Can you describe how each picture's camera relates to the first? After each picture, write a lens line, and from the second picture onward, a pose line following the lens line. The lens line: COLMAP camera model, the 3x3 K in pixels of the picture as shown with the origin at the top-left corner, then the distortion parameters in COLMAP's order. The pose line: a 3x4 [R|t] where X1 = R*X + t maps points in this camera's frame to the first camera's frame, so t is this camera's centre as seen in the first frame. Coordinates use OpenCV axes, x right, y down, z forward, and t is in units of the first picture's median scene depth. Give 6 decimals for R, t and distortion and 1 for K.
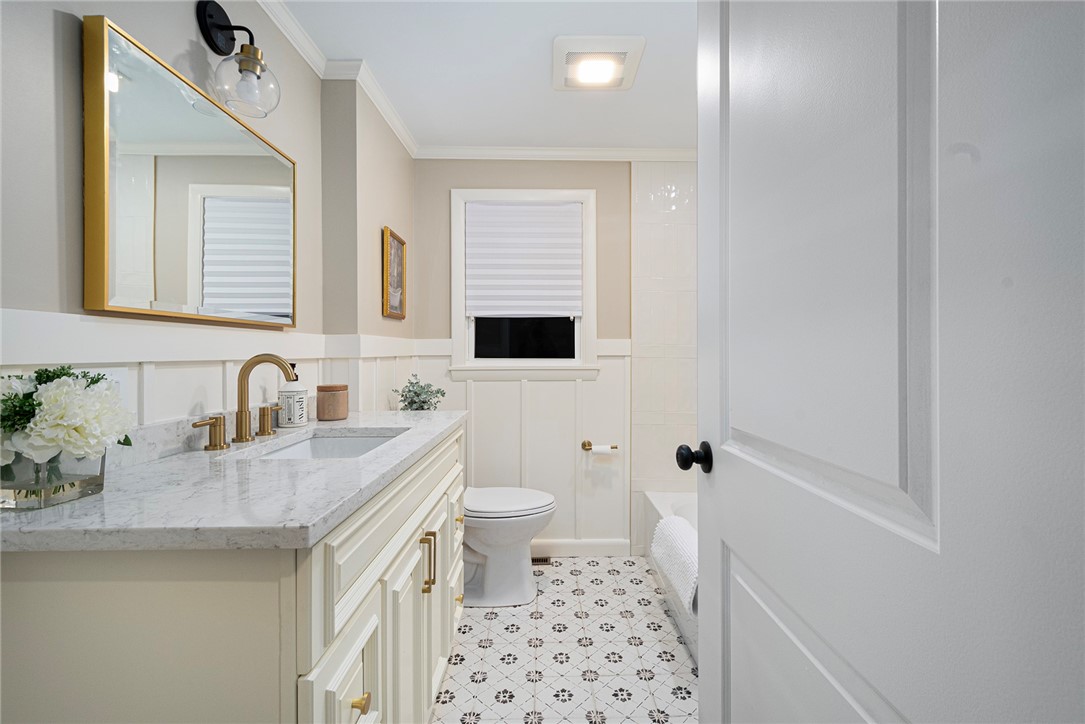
lens RADIAL K [[484.5, 0, 542.5], [0, 484.5, 362.0], [0, 0, 1]] dist [-0.000046, -0.000140]
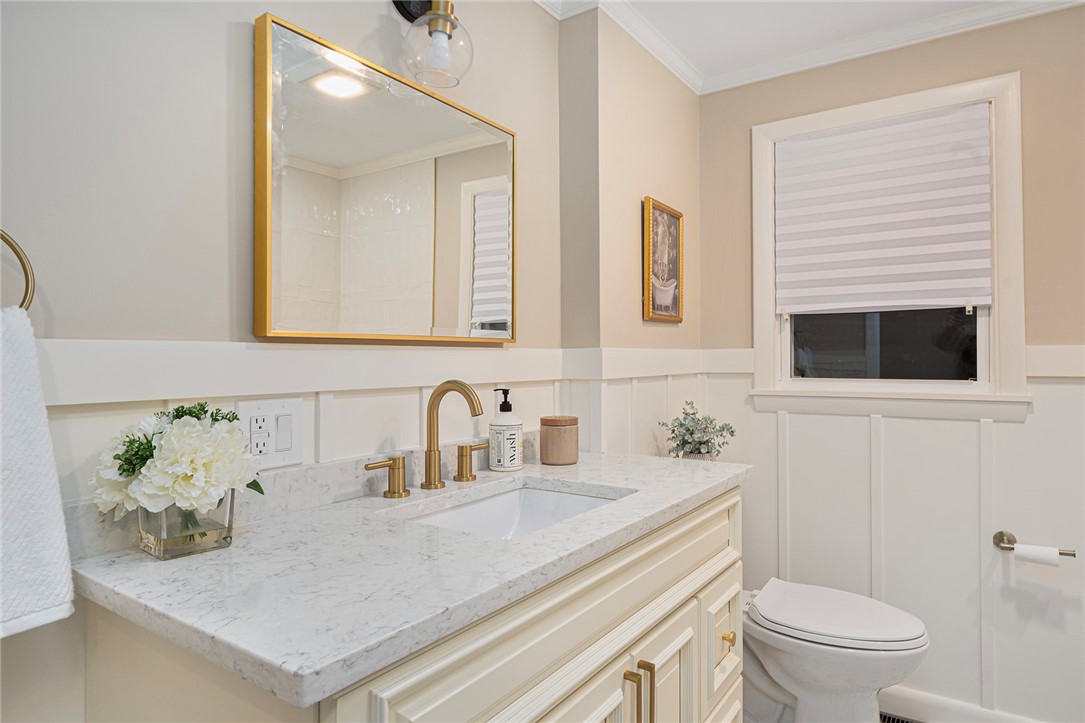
lens RADIAL K [[627.9, 0, 542.5], [0, 627.9, 357.0], [0, 0, 1]] dist [-0.000151, 0.000394]
pose [[0.824270, -0.004231, -0.566181, 0.100482], [-0.007057, 0.999818, -0.017746, -0.029082], [0.566153, 0.018623, 0.824090, 0.184917]]
